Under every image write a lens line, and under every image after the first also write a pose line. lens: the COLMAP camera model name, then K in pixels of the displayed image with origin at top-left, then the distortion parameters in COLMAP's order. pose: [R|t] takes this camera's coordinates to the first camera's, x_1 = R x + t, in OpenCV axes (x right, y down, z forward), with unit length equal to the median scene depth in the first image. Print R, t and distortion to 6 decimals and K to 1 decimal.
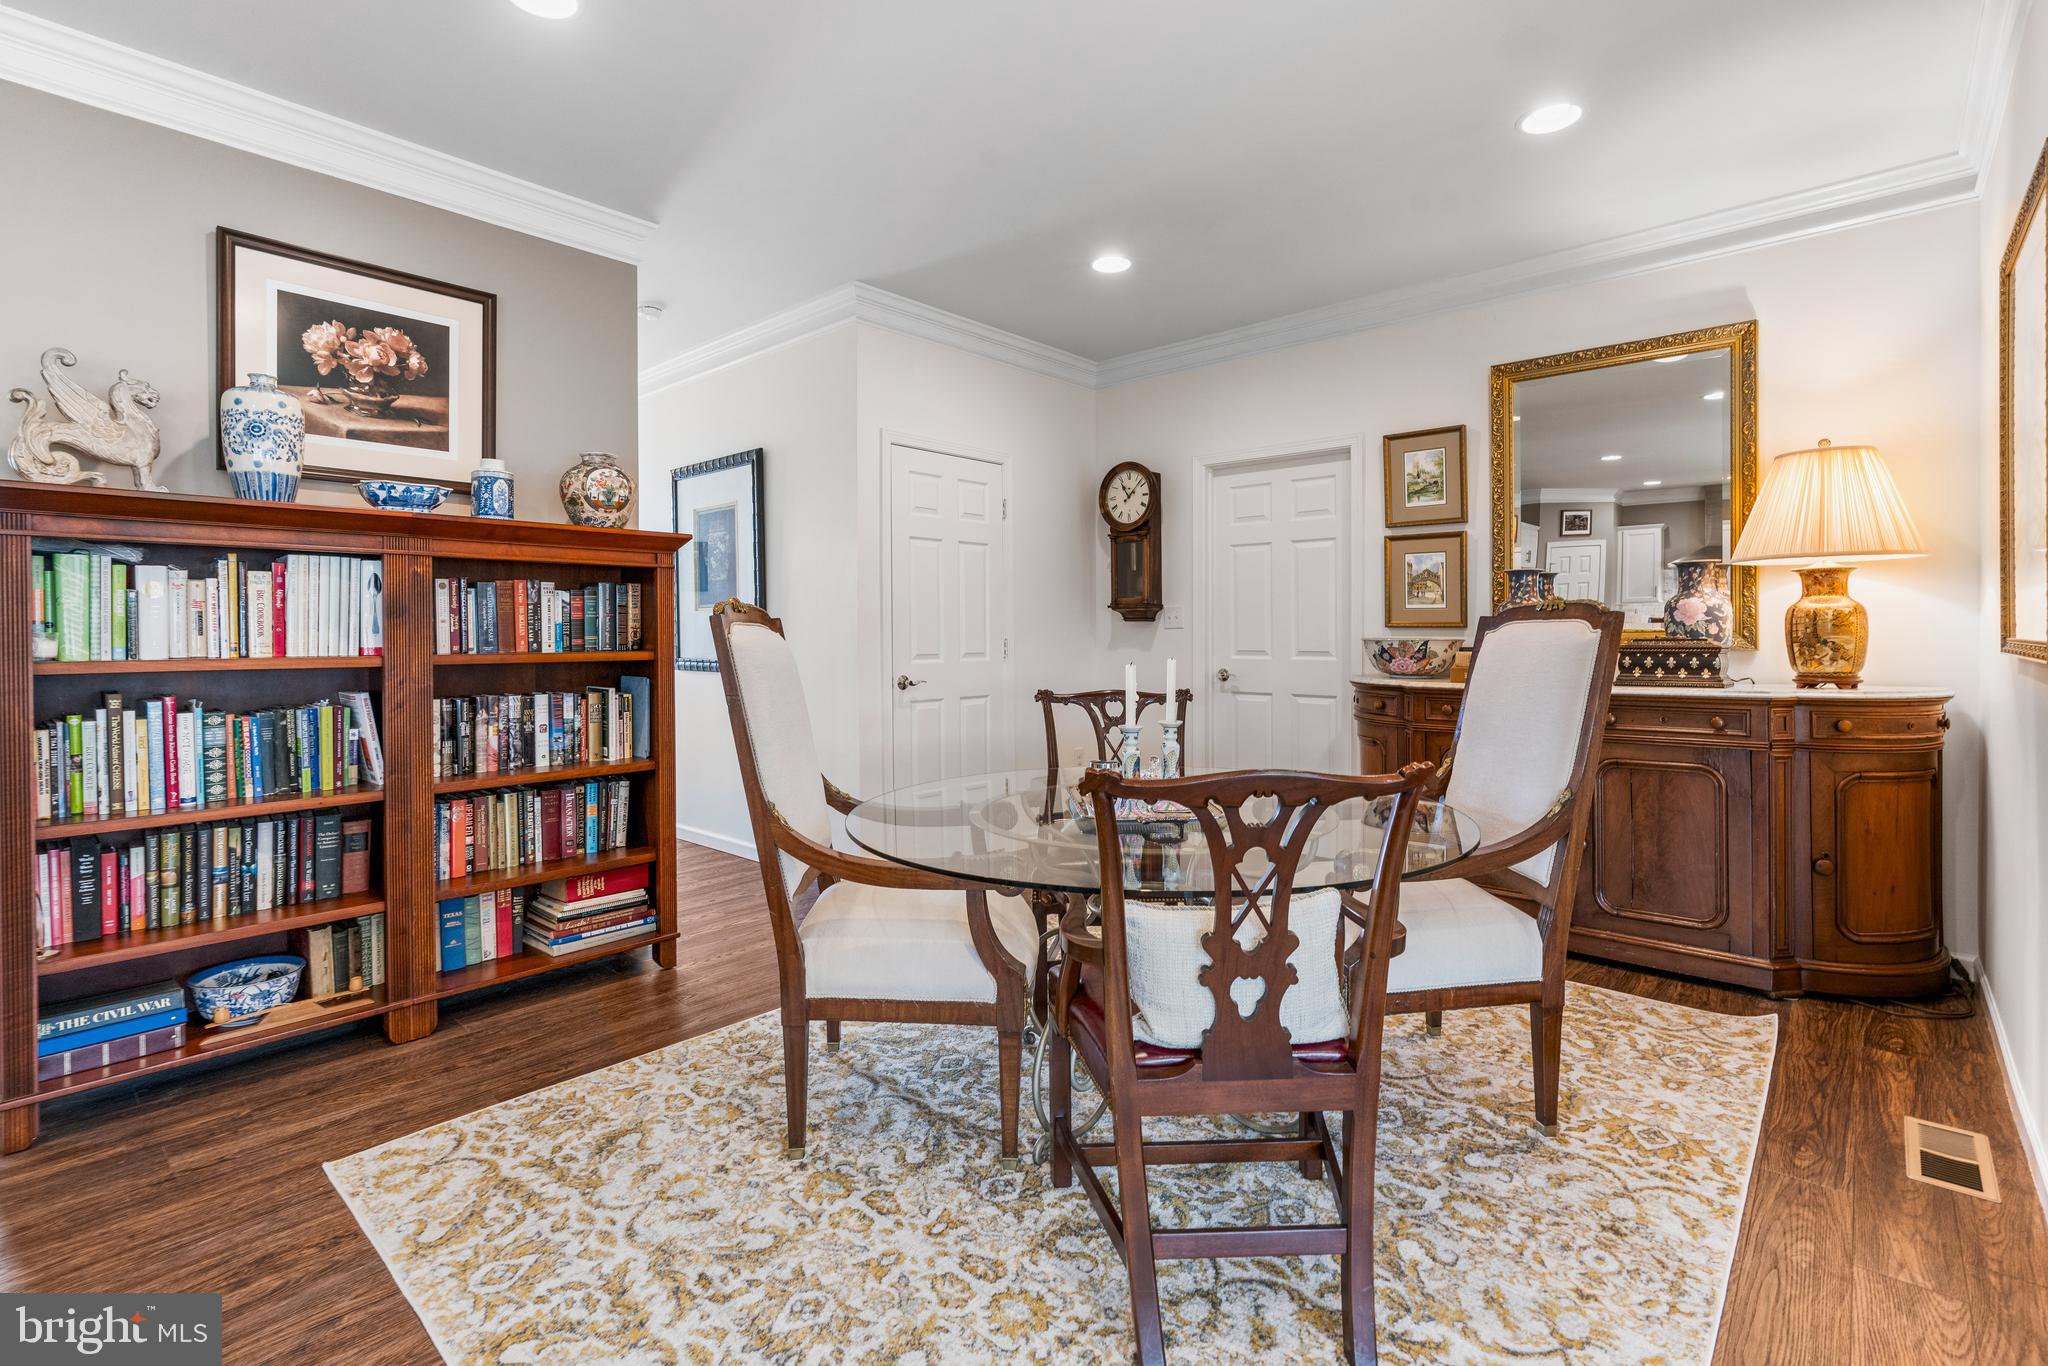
lens RADIAL K [[940.2, 0, 1026.9], [0, 940.2, 638.3], [0, 0, 1]] dist [-0.015908, 0.007529]
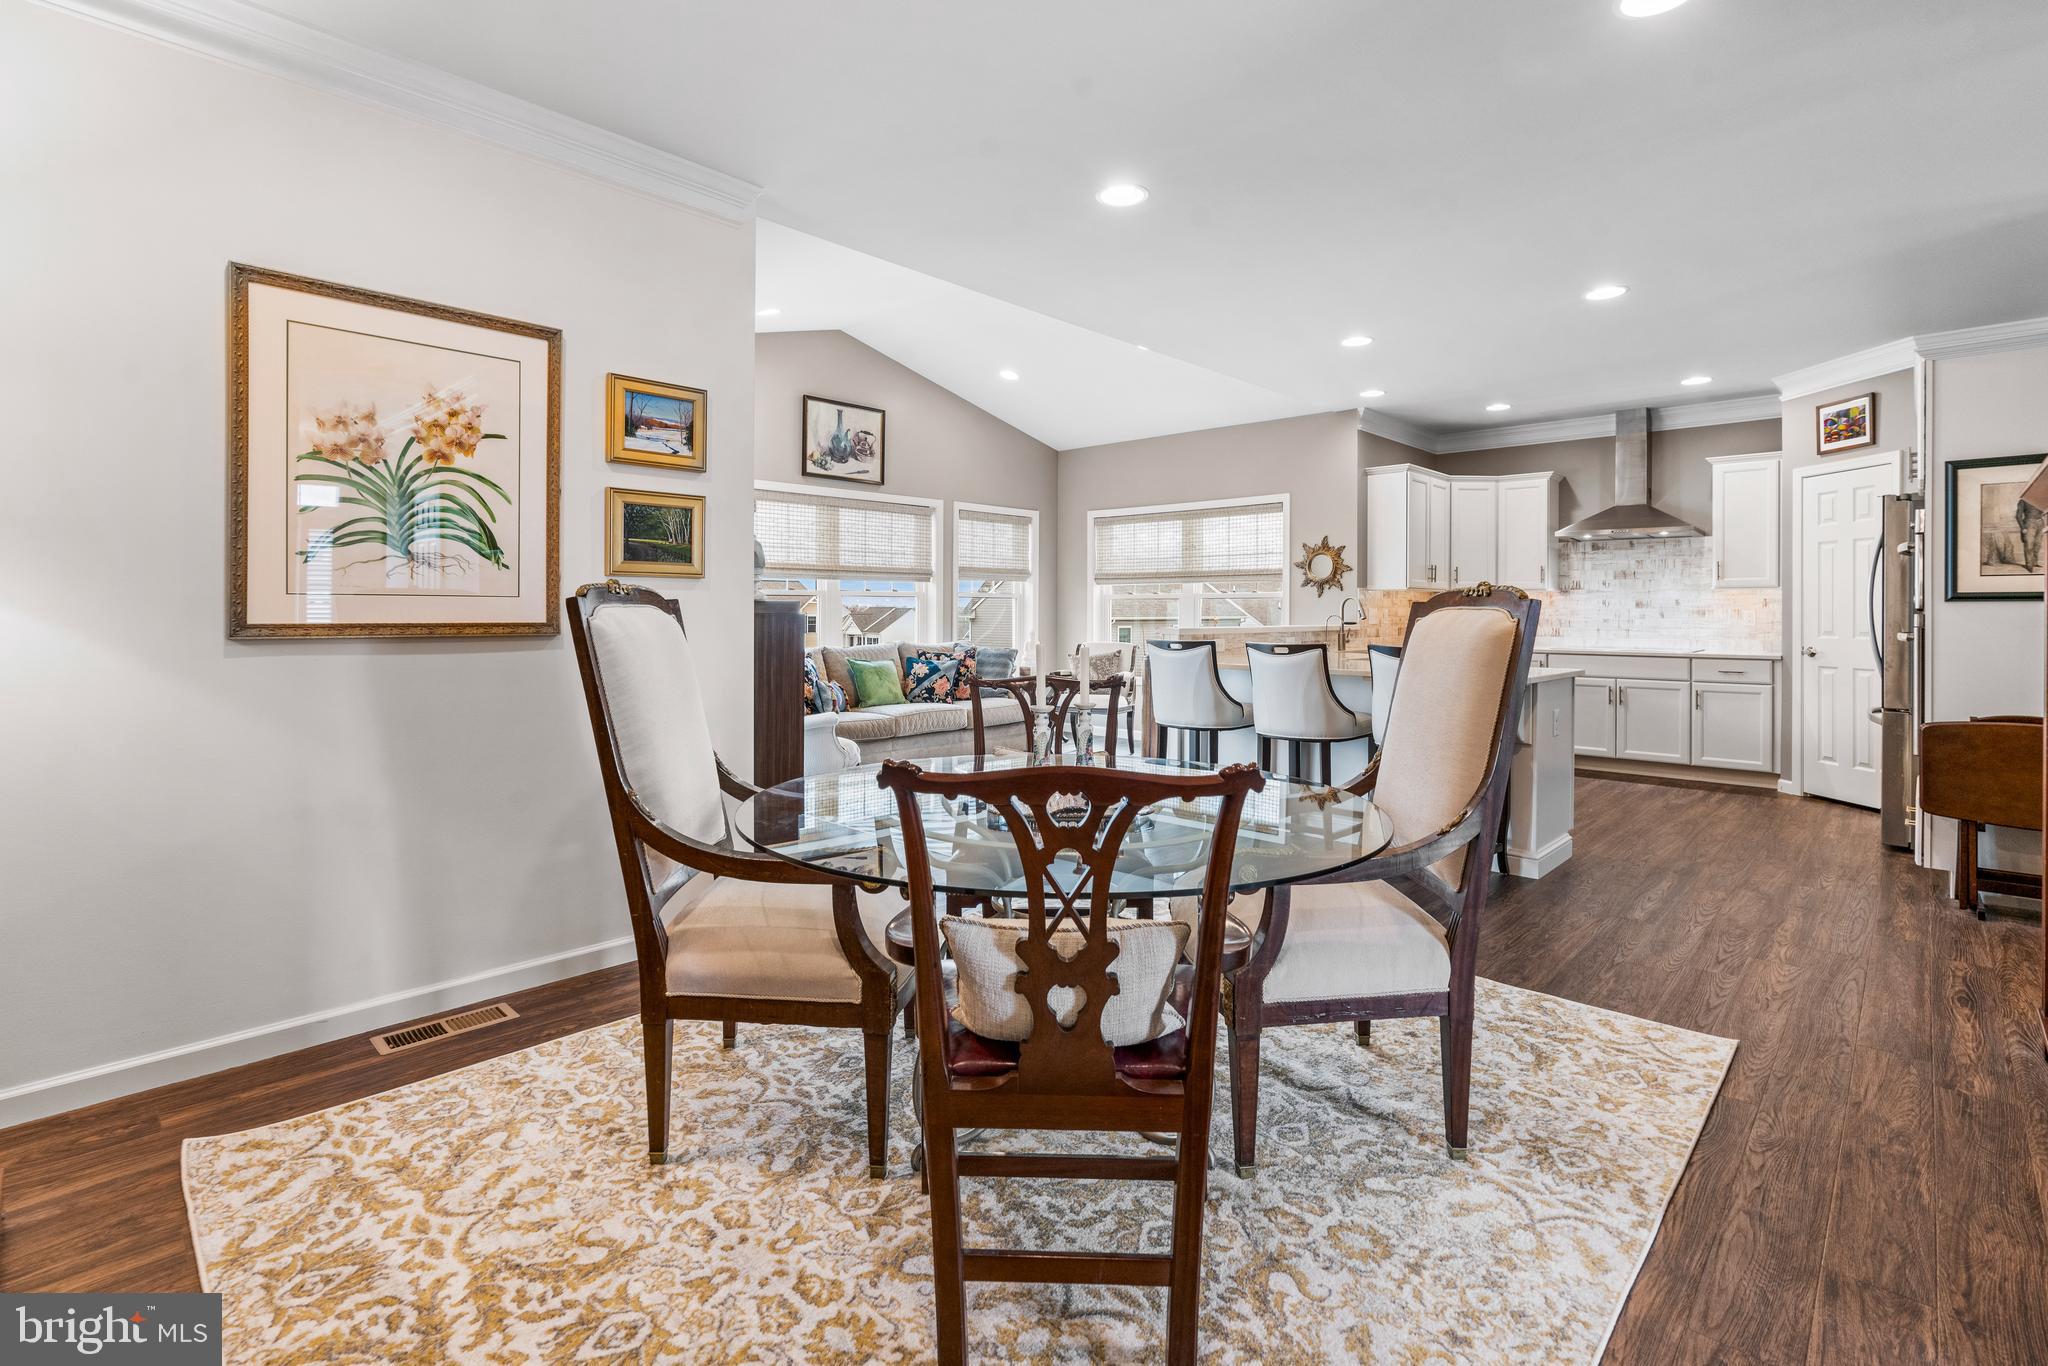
lens RADIAL K [[947.5, 0, 1026.2], [0, 947.5, 615.0], [0, 0, 1]] dist [-0.006067, 0.000805]
pose [[-0.999633, 0.002185, 0.027009, 0.100732], [0.002453, 0.999948, 0.009906, -0.012917], [-0.026986, 0.009969, -0.999586, 1.415469]]
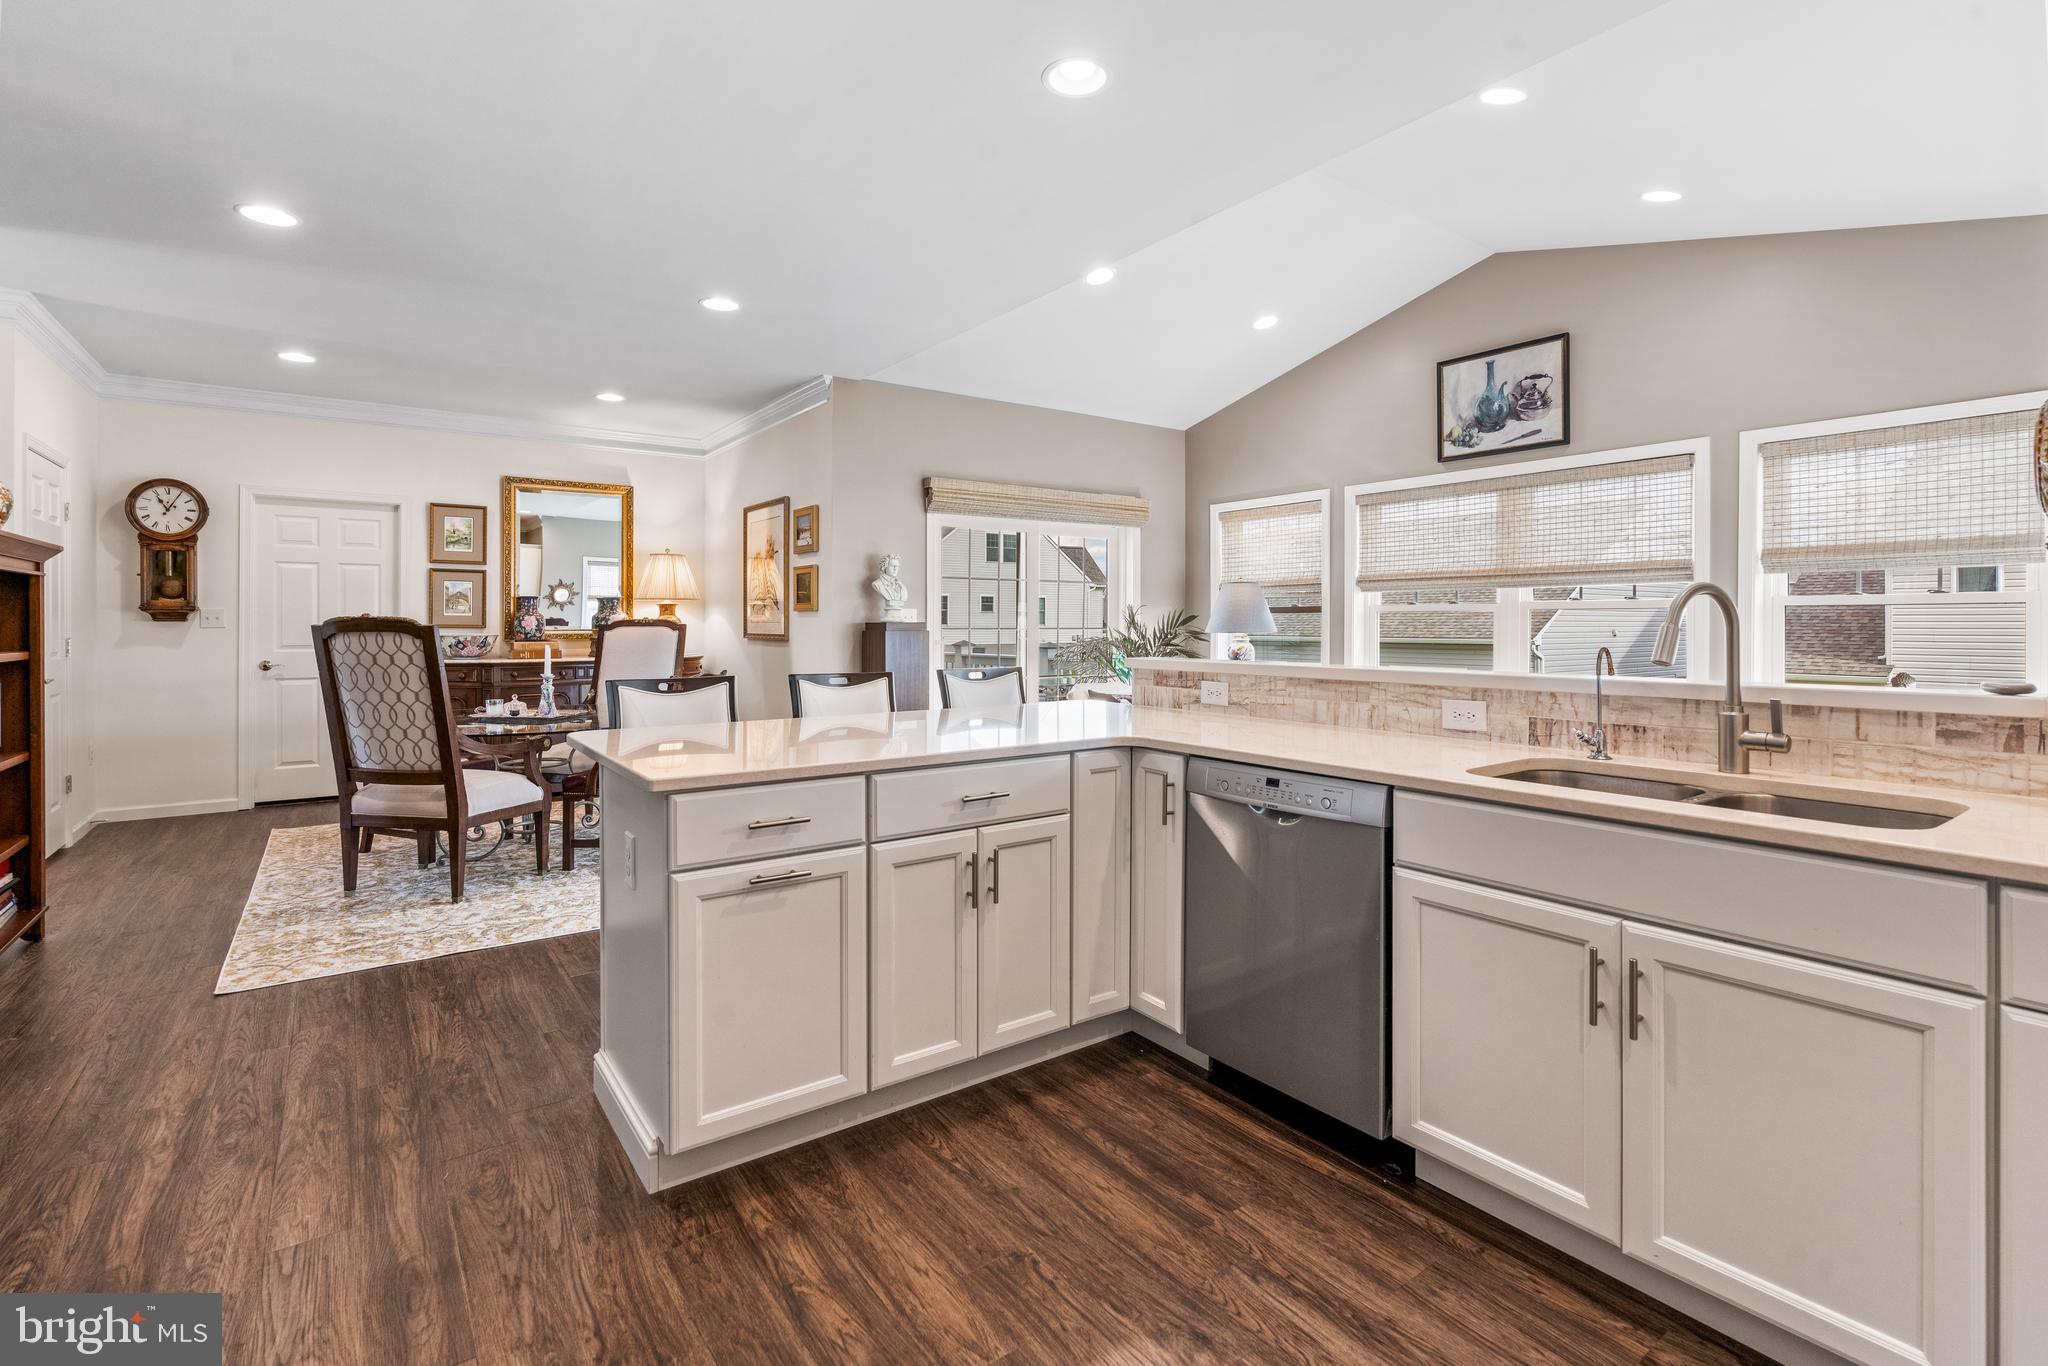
lens RADIAL K [[943.3, 0, 1023.9], [0, 943.3, 624.5], [0, 0, 1]] dist [-0.016037, 0.007752]
pose [[0.209632, 0.003618, 0.977774, -1.205979], [0.004952, 0.999976, -0.004762, -0.005931], [-0.977768, 0.005841, 0.209609, -0.357419]]
